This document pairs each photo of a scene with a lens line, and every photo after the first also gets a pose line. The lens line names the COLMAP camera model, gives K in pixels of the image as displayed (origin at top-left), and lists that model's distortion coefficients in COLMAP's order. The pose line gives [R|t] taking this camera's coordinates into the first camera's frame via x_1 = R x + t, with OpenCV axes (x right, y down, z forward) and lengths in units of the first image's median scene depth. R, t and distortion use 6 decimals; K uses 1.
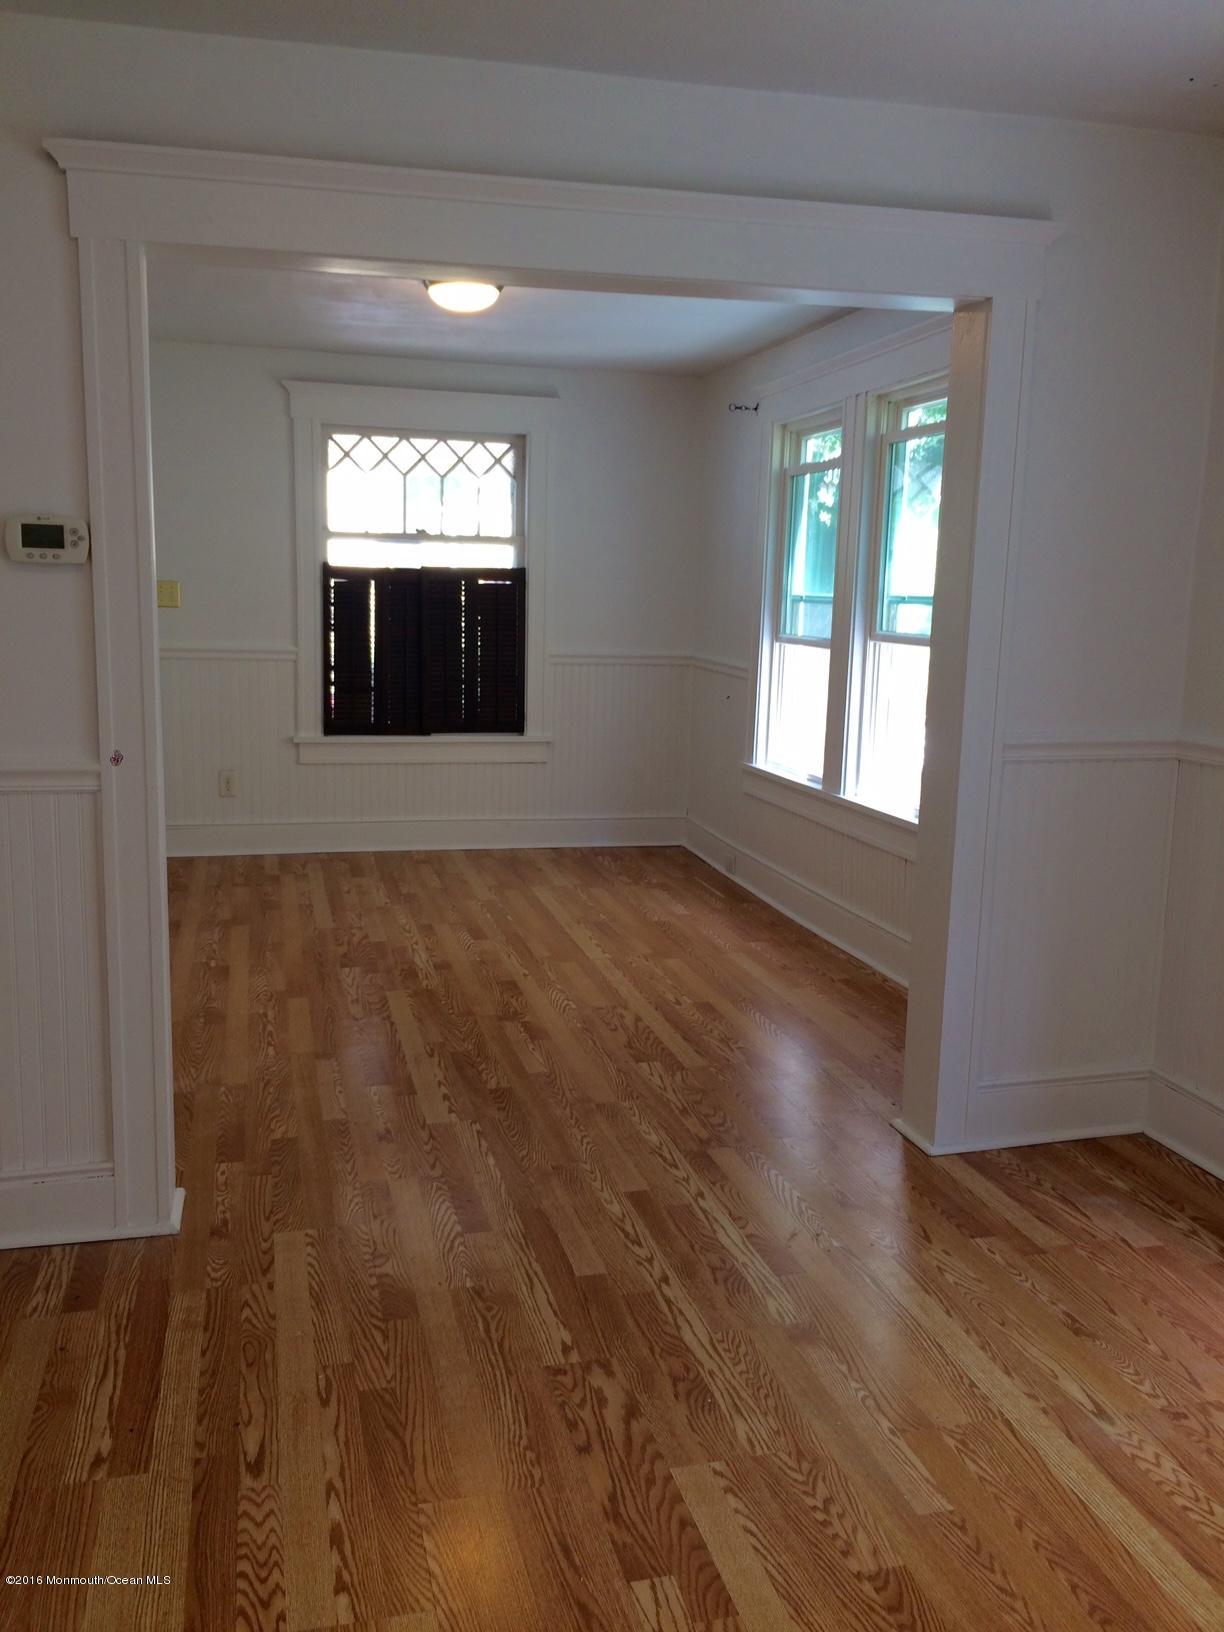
lens RADIAL K [[1389.9, 0, 614.7], [0, 1389.9, 822.4], [0, 0, 1]] dist [0.073039, -0.105349]
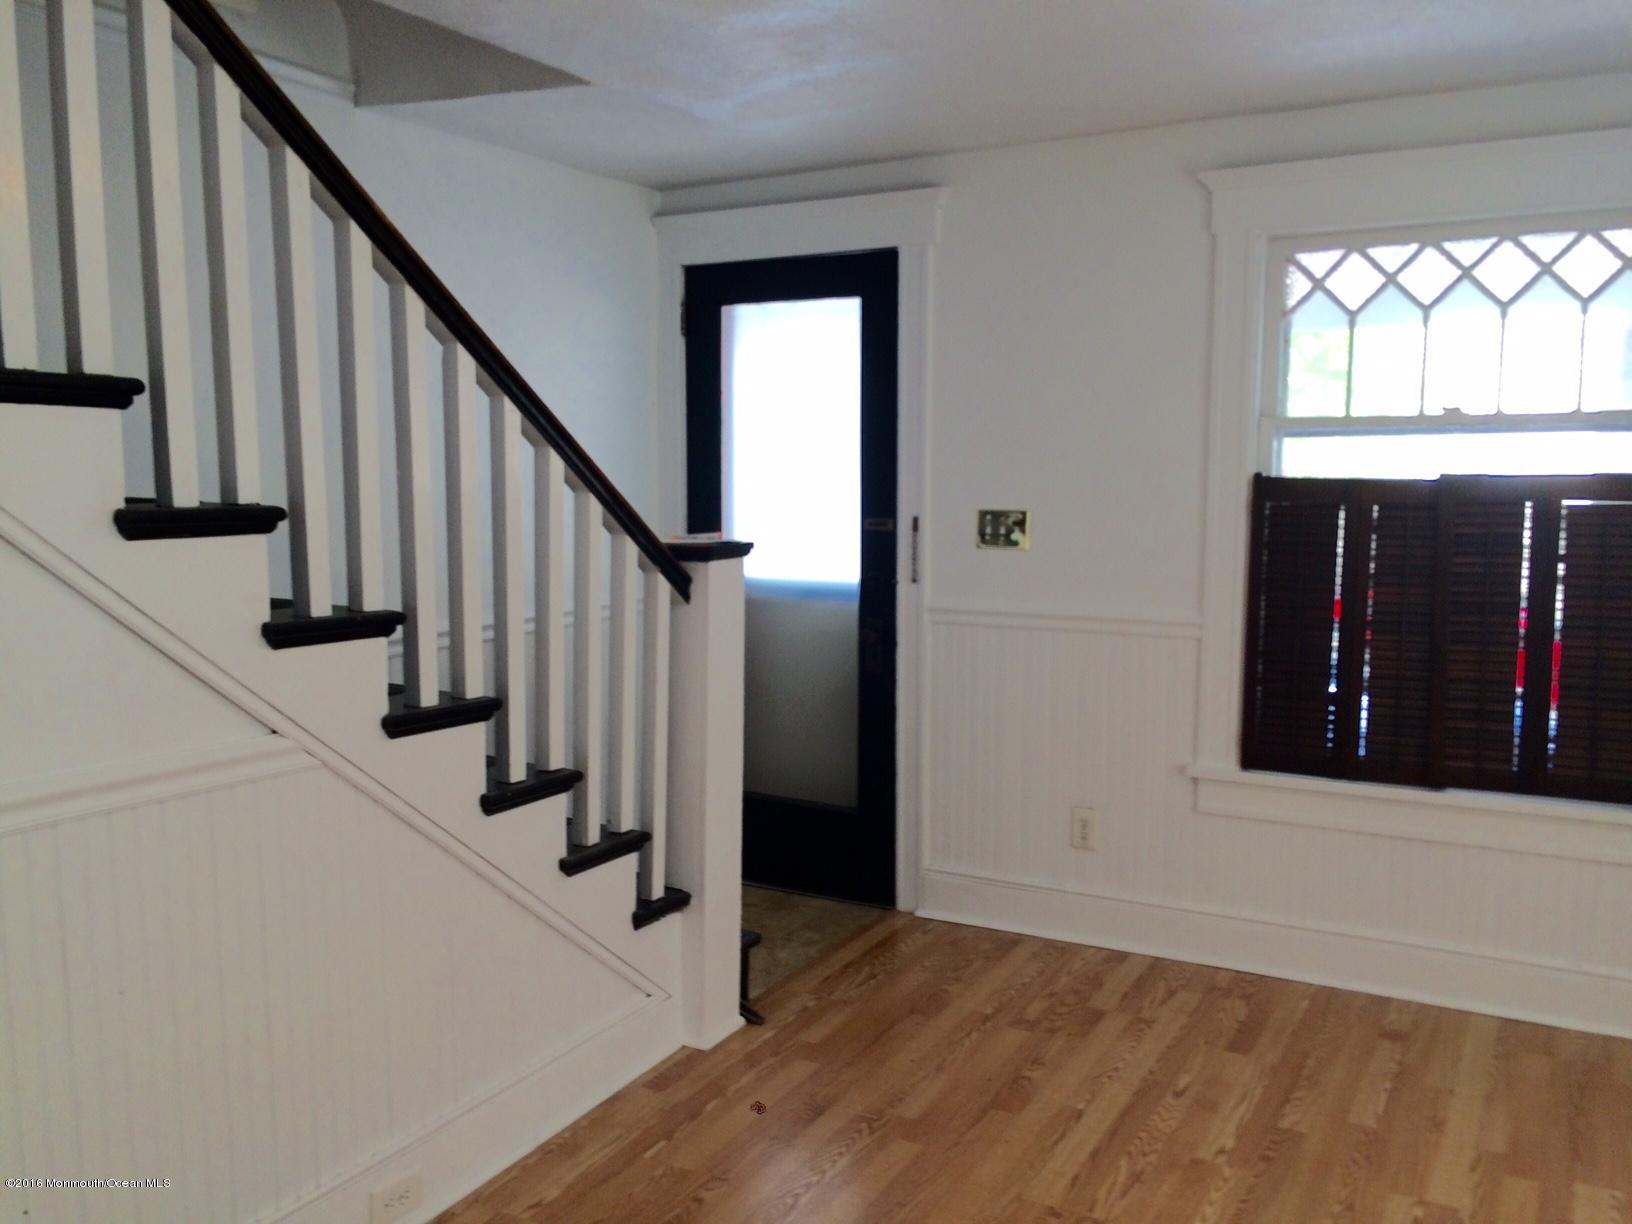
lens RADIAL K [[1389.9, 0, 808.4], [0, 1389.9, 623.3], [0, 0, 1]] dist [0.073039, -0.105349]
pose [[0.719911, 0.051452, -0.692156, 0.148573], [-0.097554, 0.994850, -0.027513, -0.217005], [0.687176, 0.087329, 0.721223, 1.101862]]
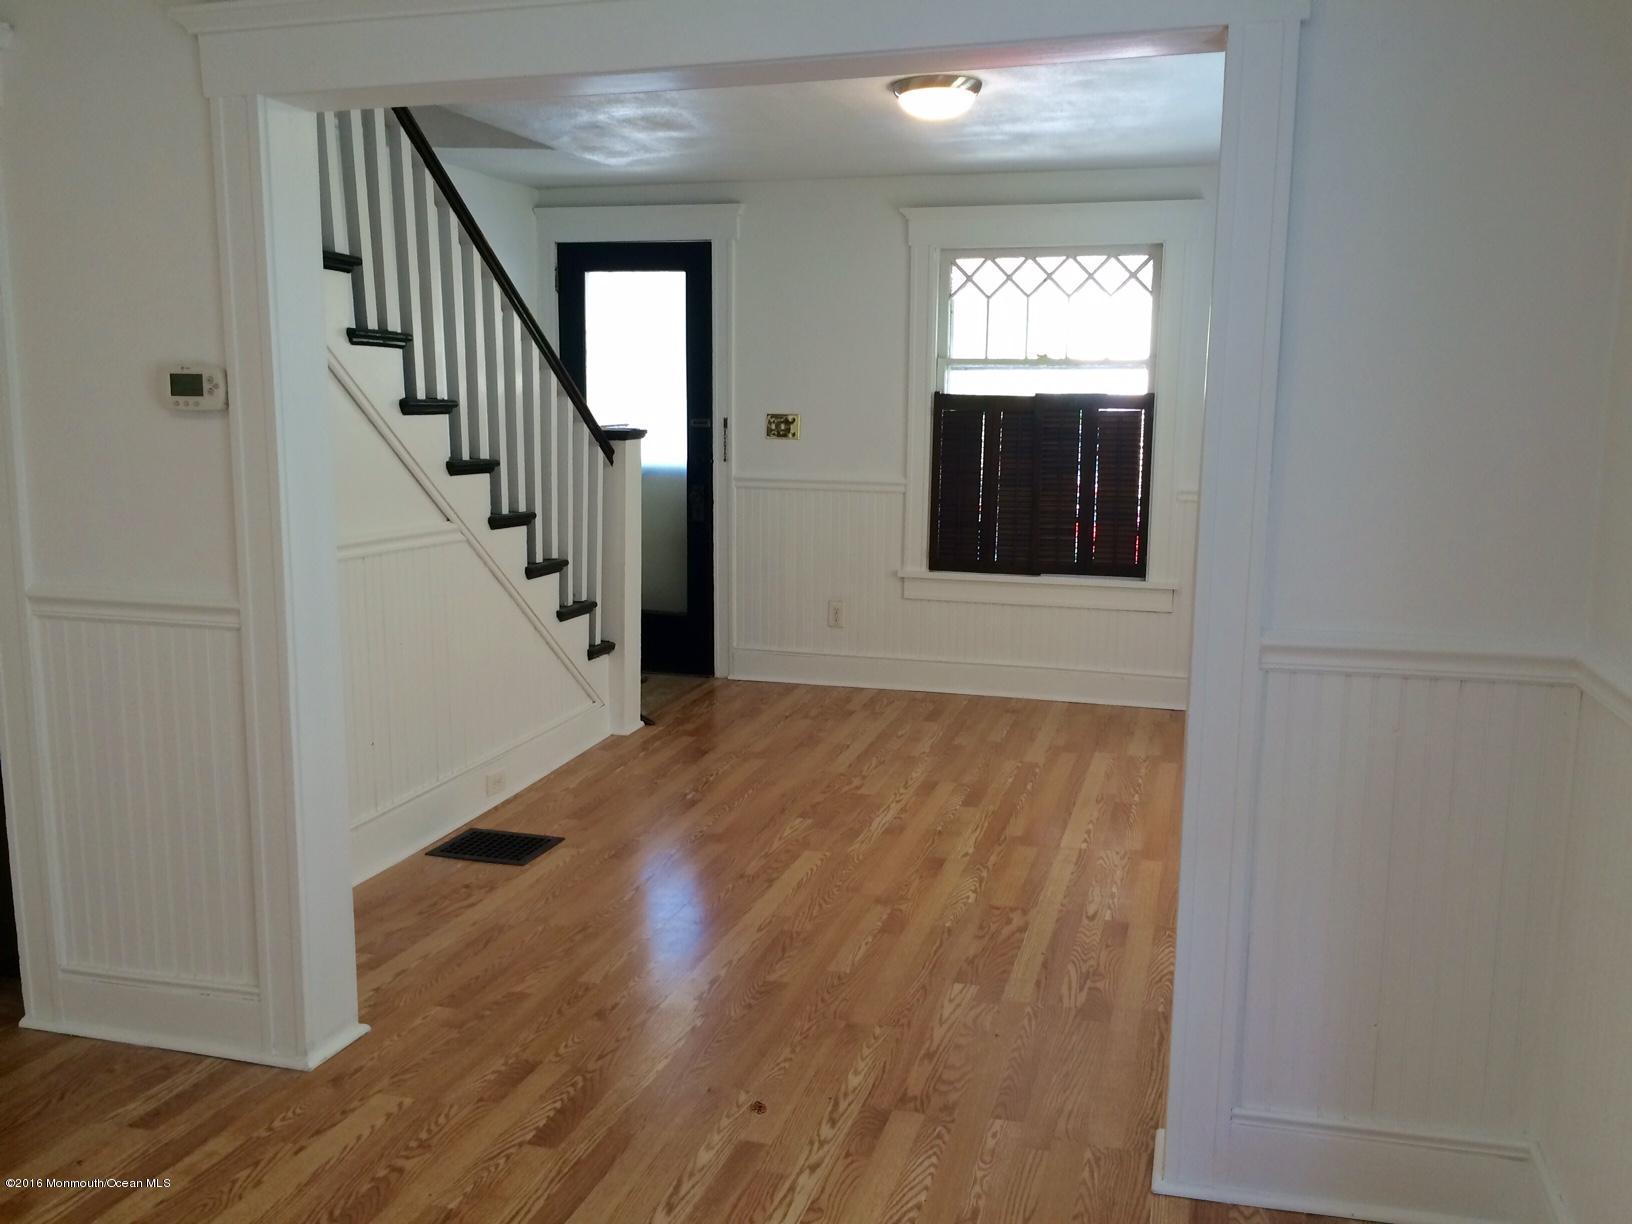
lens RADIAL K [[1389.9, 0, 825.8], [0, 1389.9, 620.1], [0, 0, 1]] dist [0.073039, -0.105349]
pose [[0.863997, 0.064776, -0.499313, 0.518970], [-0.073012, 0.997326, 0.003047, -0.063294], [0.498175, 0.033824, 0.866416, 0.318173]]
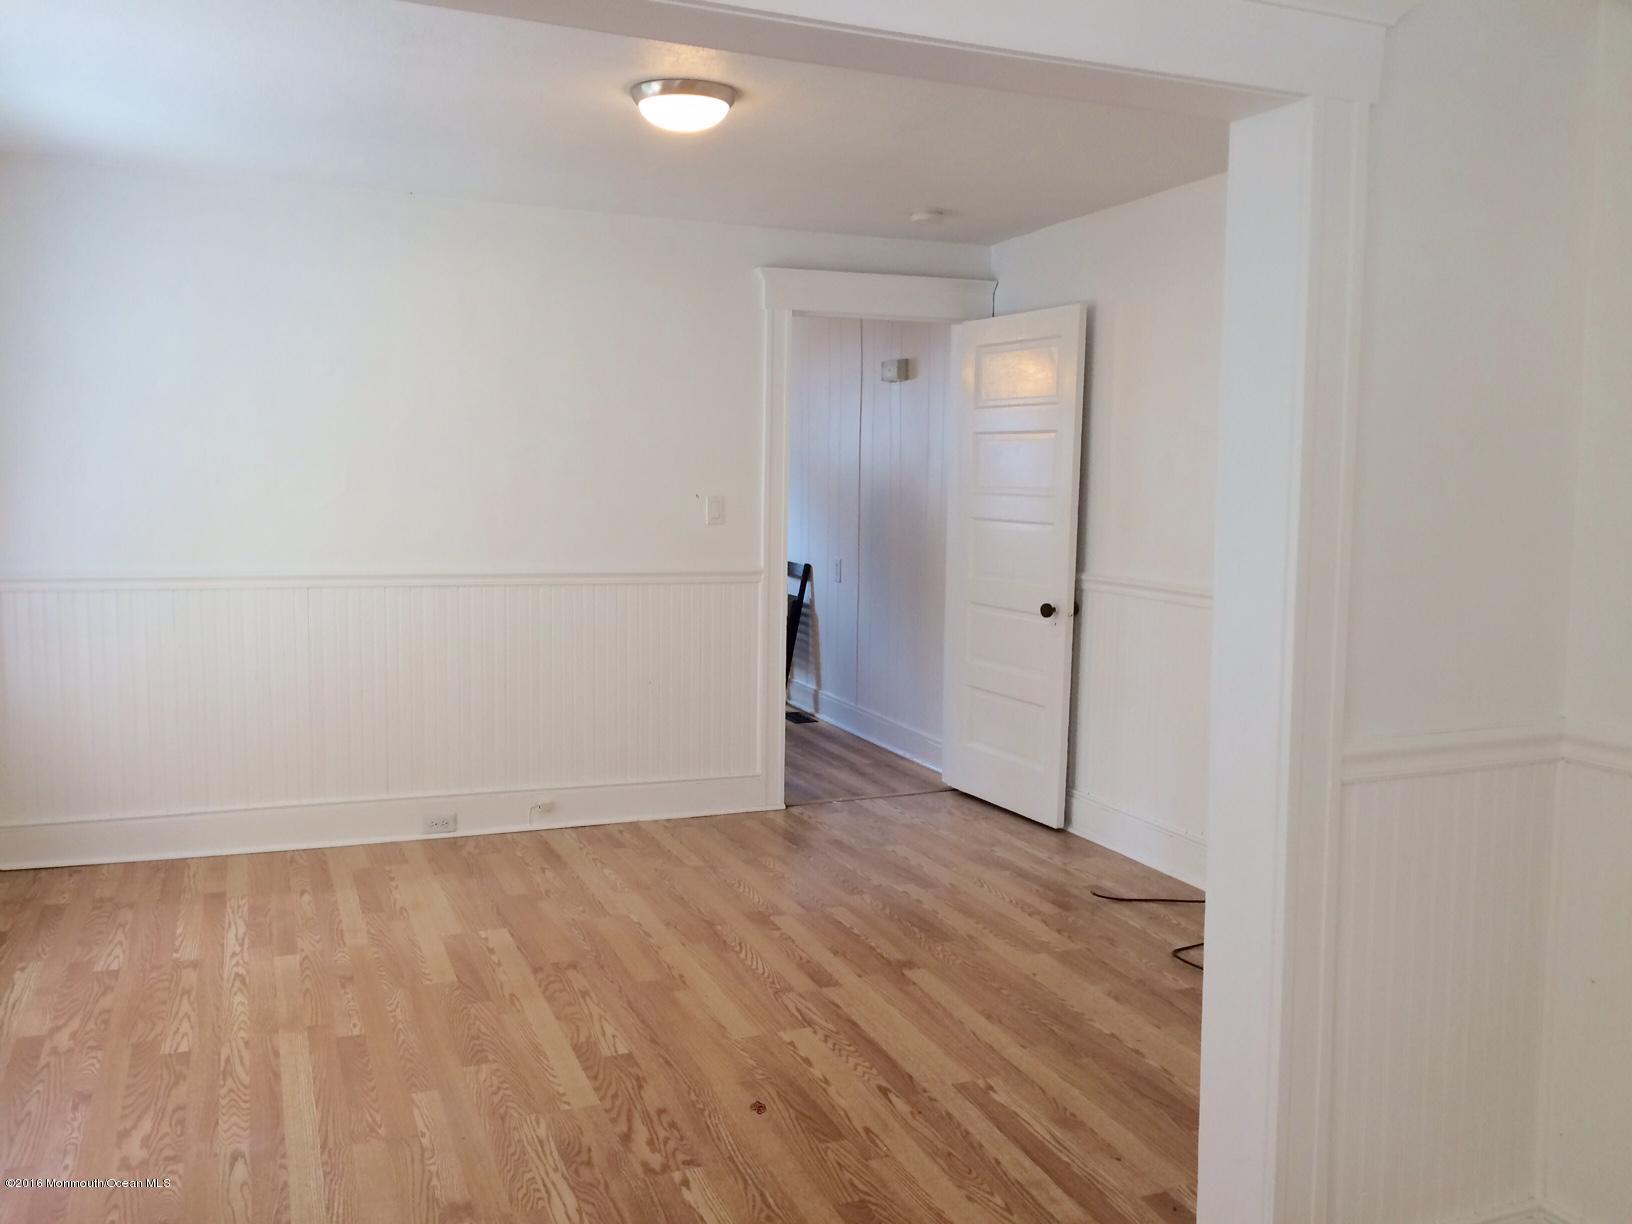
lens RADIAL K [[1389.9, 0, 807.8], [0, 1389.9, 604.4], [0, 0, 1]] dist [0.073039, -0.105349]
pose [[-0.990939, -0.020054, -0.132810, 0.023133], [-0.054564, 0.963630, 0.261612, -0.320082], [0.122734, 0.266488, -0.955992, 1.745619]]
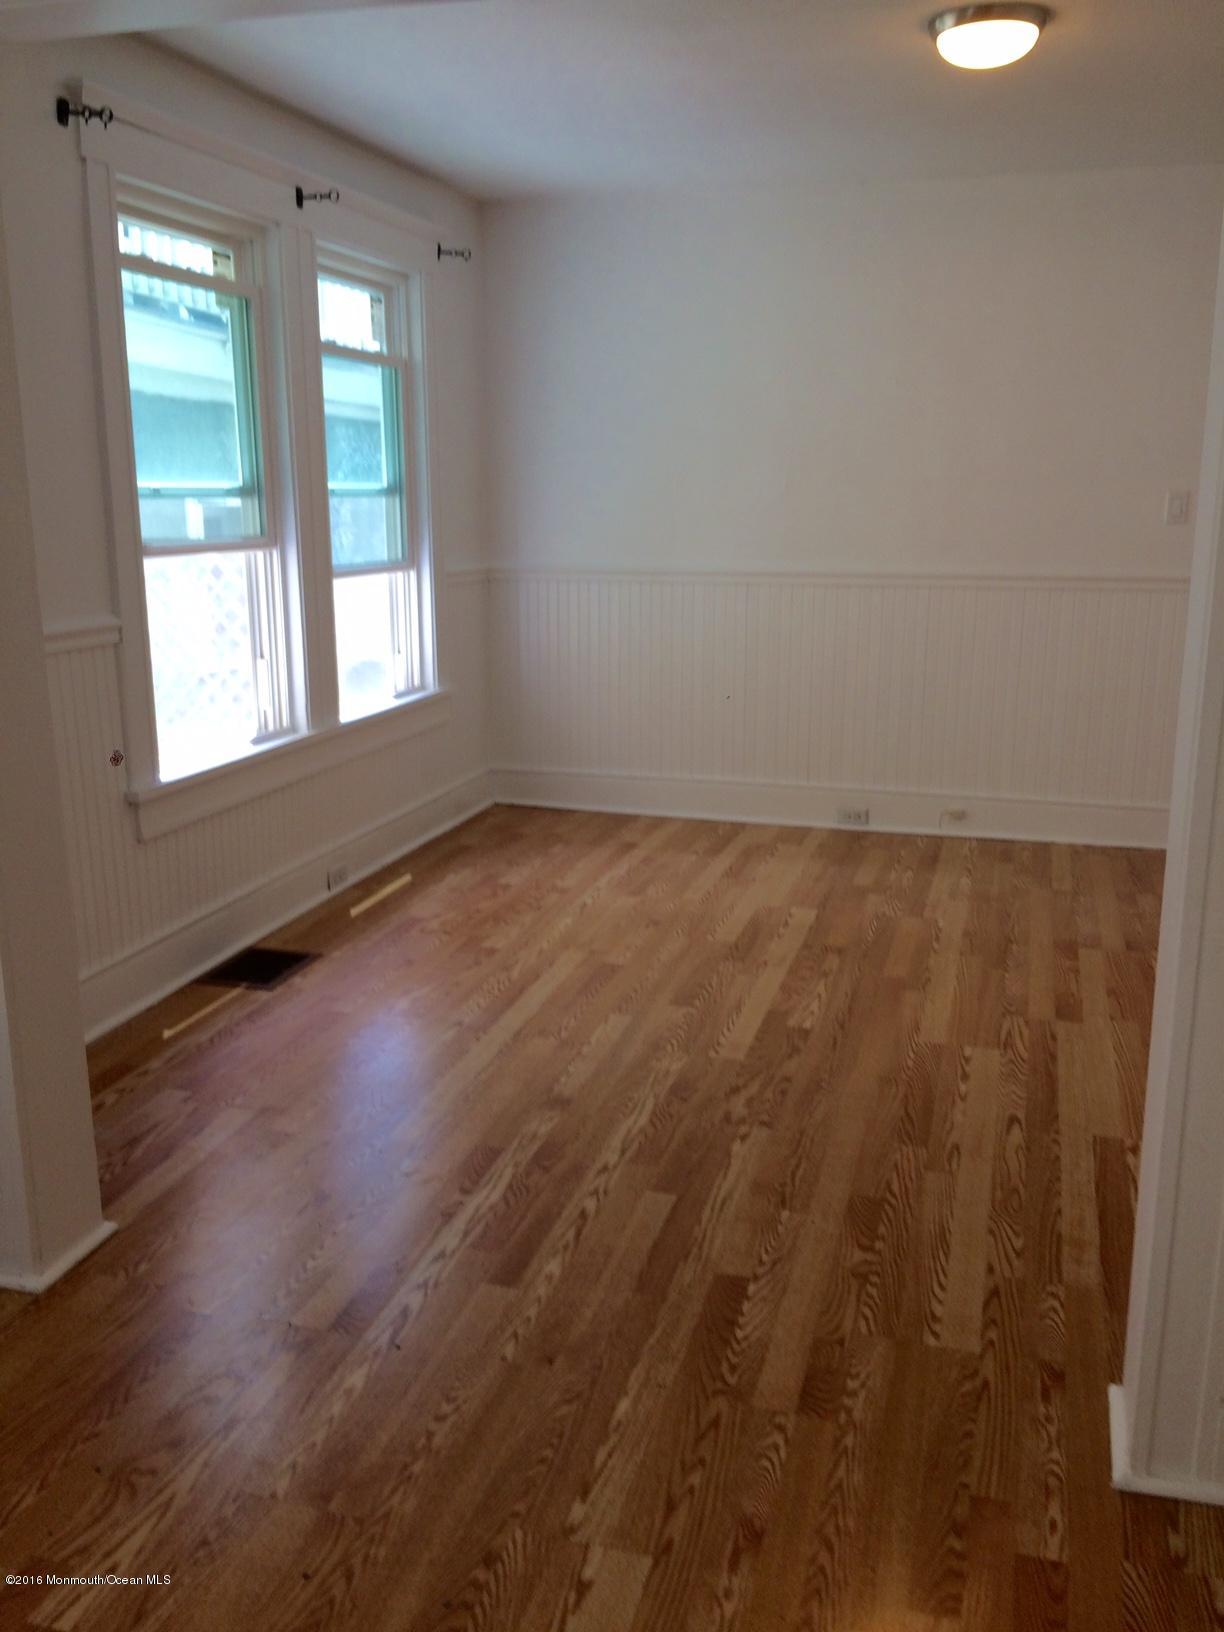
lens RADIAL K [[1389.9, 0, 620.6], [0, 1389.9, 827.3], [0, 0, 1]] dist [0.073039, -0.105349]
pose [[-0.859944, -0.133877, 0.492517, -0.435693], [0.077519, 0.919530, 0.385299, -0.287479], [-0.504467, 0.369516, -0.780366, 1.675794]]
